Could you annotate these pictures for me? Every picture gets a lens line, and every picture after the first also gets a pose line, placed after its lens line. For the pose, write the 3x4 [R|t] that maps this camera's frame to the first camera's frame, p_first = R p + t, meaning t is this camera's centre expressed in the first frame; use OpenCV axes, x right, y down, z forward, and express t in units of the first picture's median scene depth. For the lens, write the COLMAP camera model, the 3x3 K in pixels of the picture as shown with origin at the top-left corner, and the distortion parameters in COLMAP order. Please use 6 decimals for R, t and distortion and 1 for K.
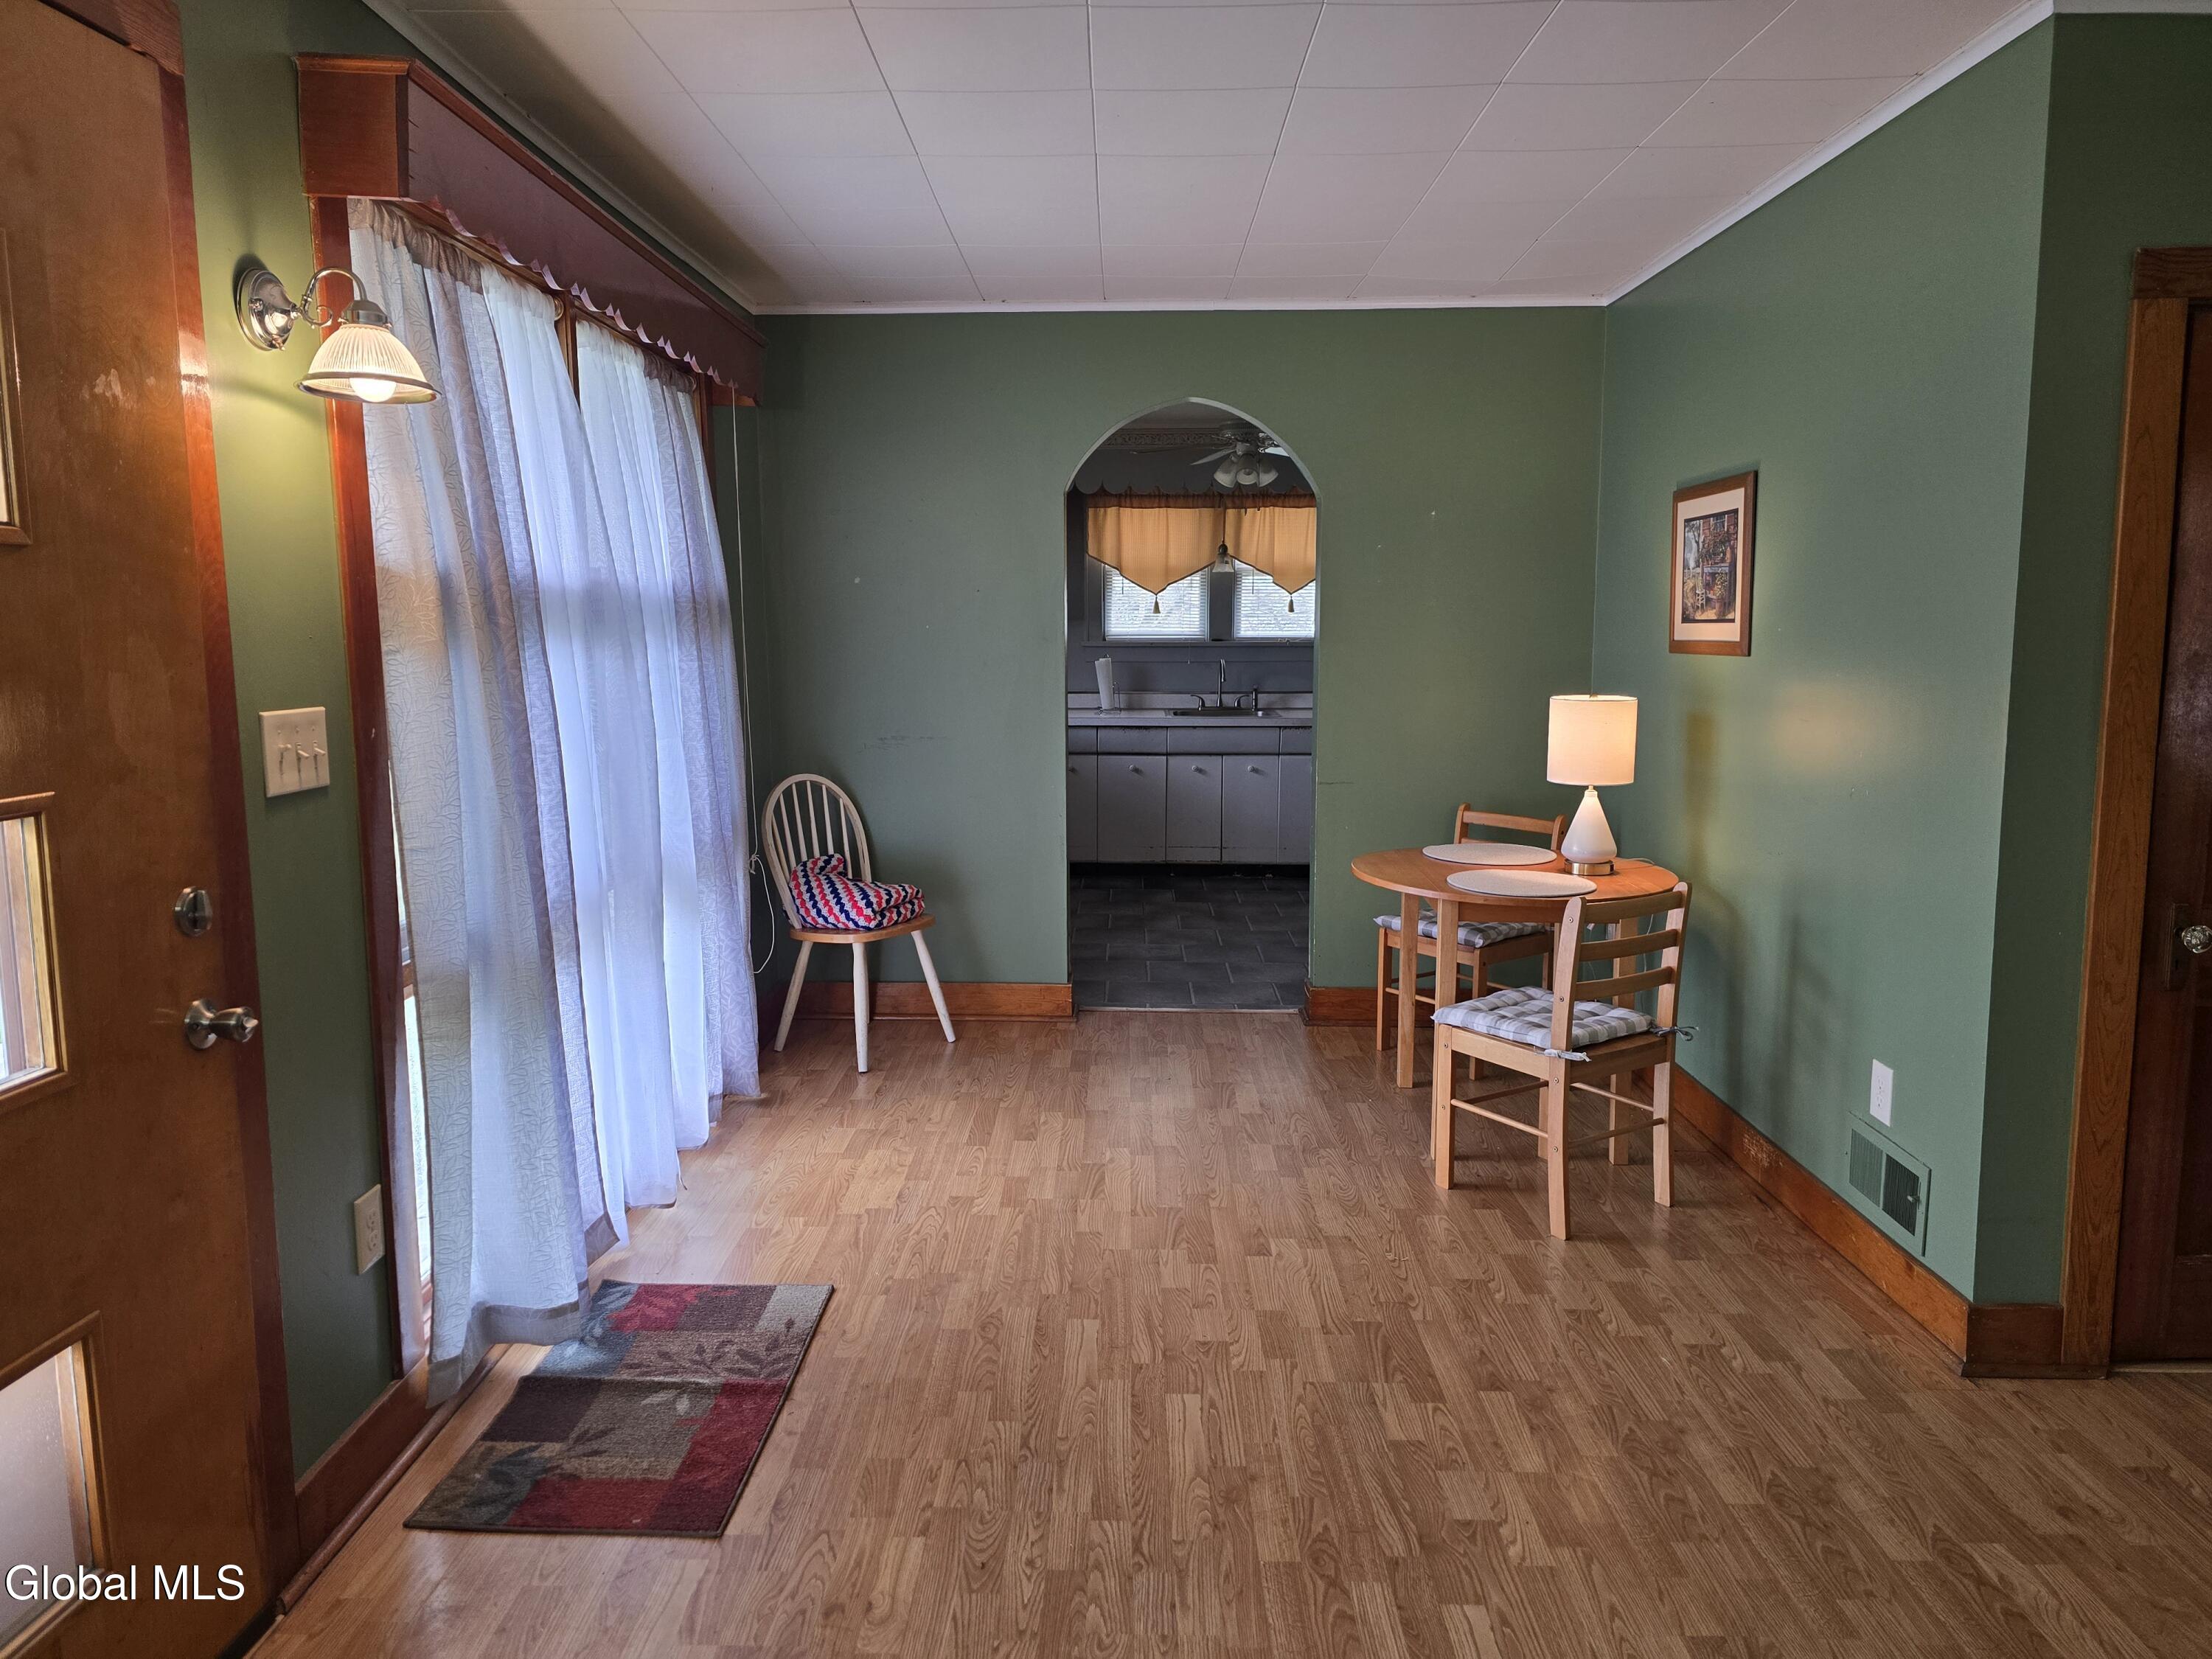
lens RADIAL K [[1493.7, 0, 1091.5], [0, 1493.7, 813.9], [0, 0, 1]] dist [0.080690, -0.084022]
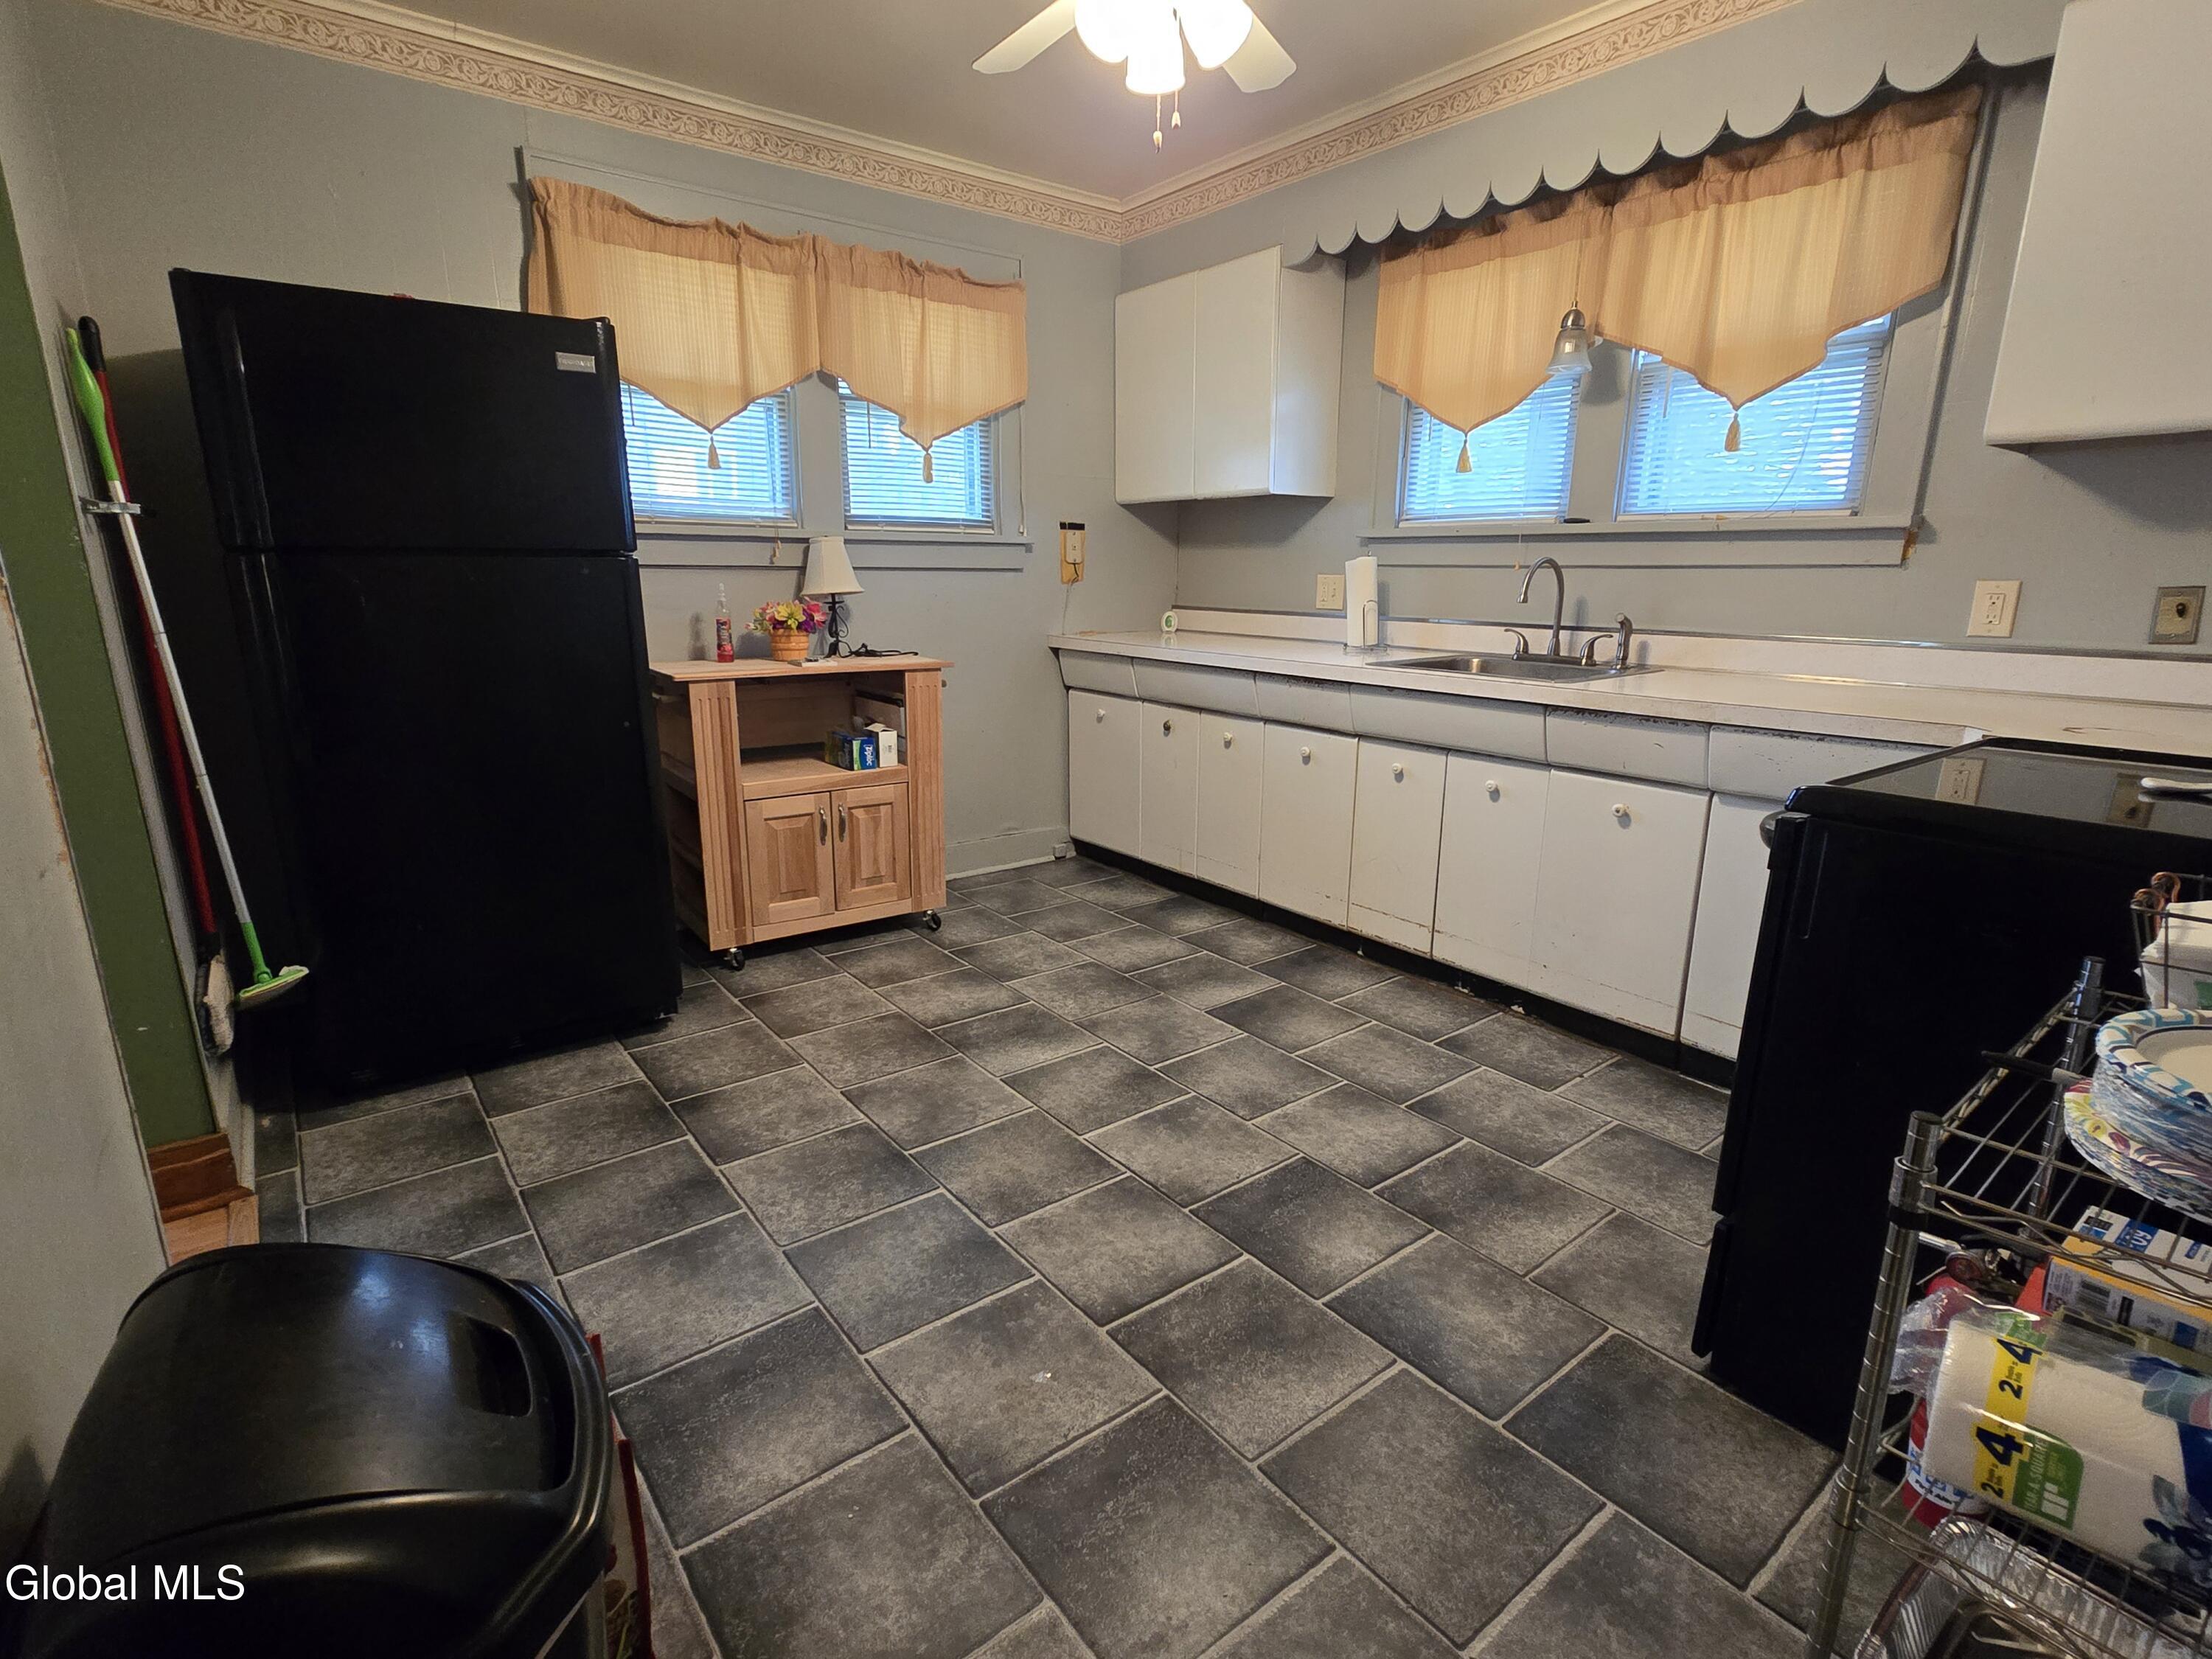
lens RADIAL K [[1079.8, 0, 1109.6], [0, 1079.8, 851.4], [0, 0, 1]] dist [0.001720, -0.009771]
pose [[0.631108, 0.202743, -0.748731, 0.642310], [-0.108670, 0.978829, 0.173451, -0.124373], [0.768045, -0.028102, 0.639778, 1.498879]]
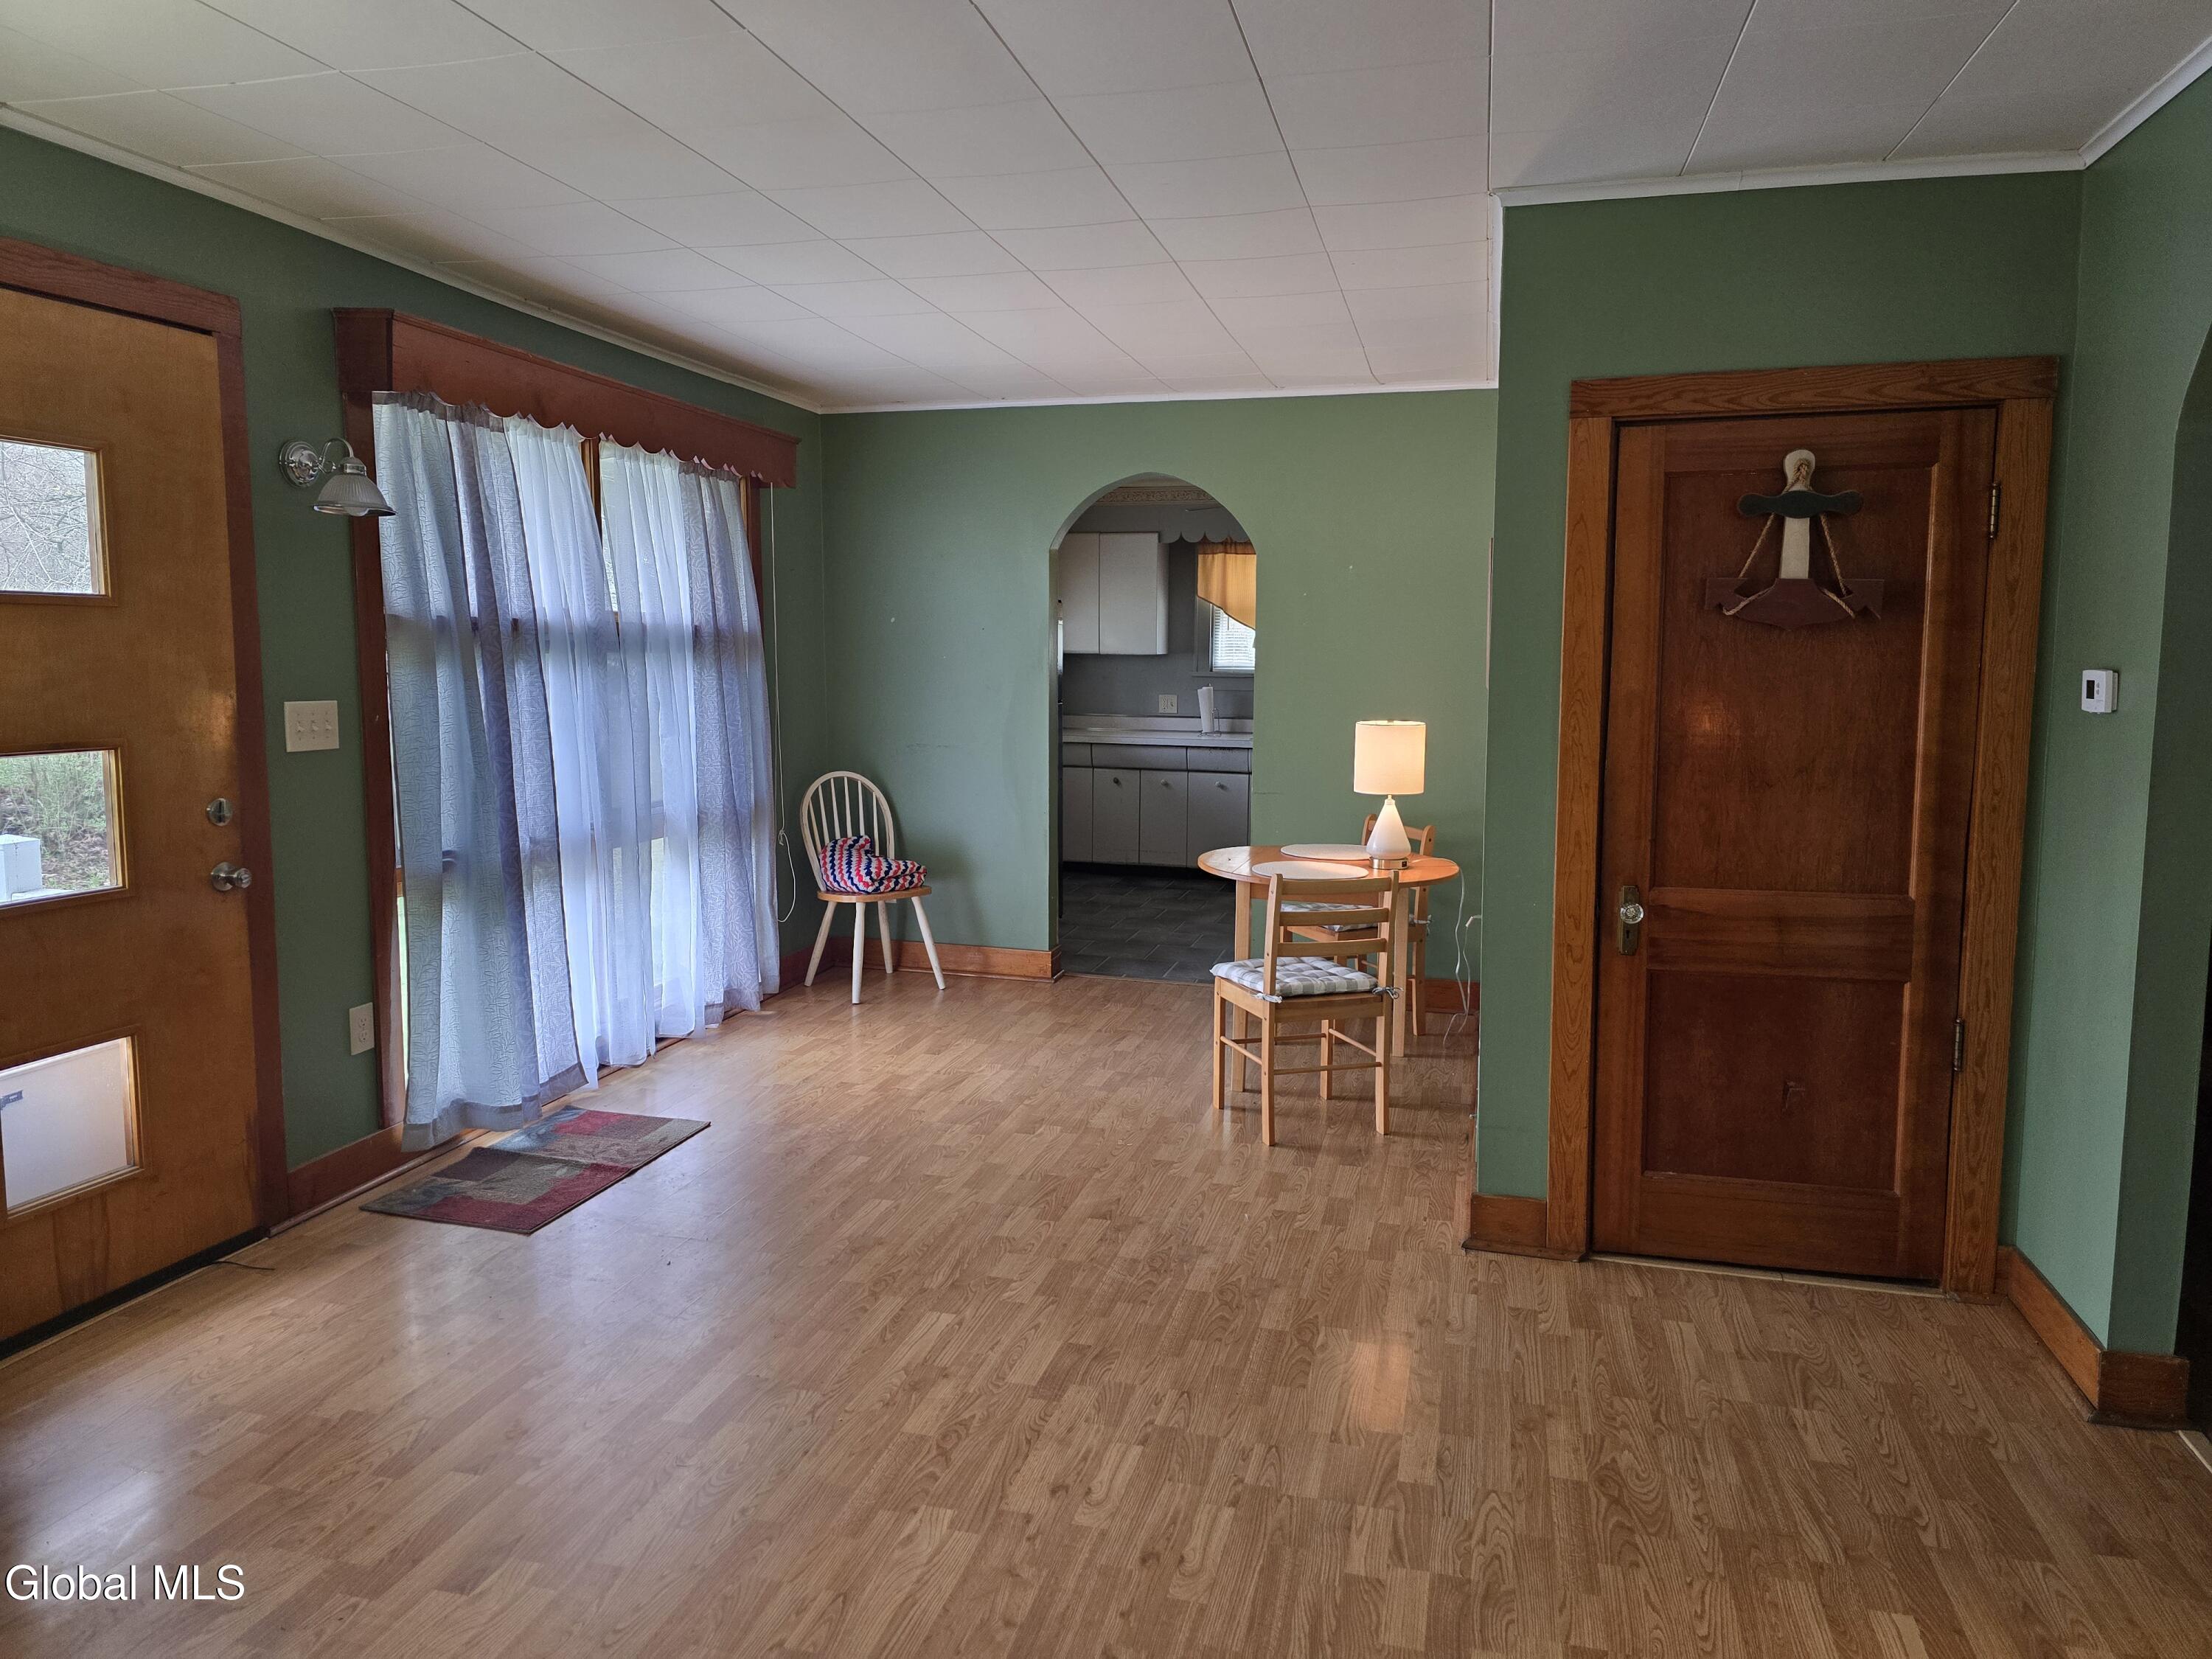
lens RADIAL K [[1486.1, 0, 1081.3], [0, 1486.1, 815.4], [0, 0, 1]] dist [0.100319, -0.133723]
pose [[0.970773, 0.037102, -0.237115, 0.426542], [-0.041540, 0.999042, -0.013746, 0.027261], [0.236378, 0.023194, 0.971384, -0.251093]]
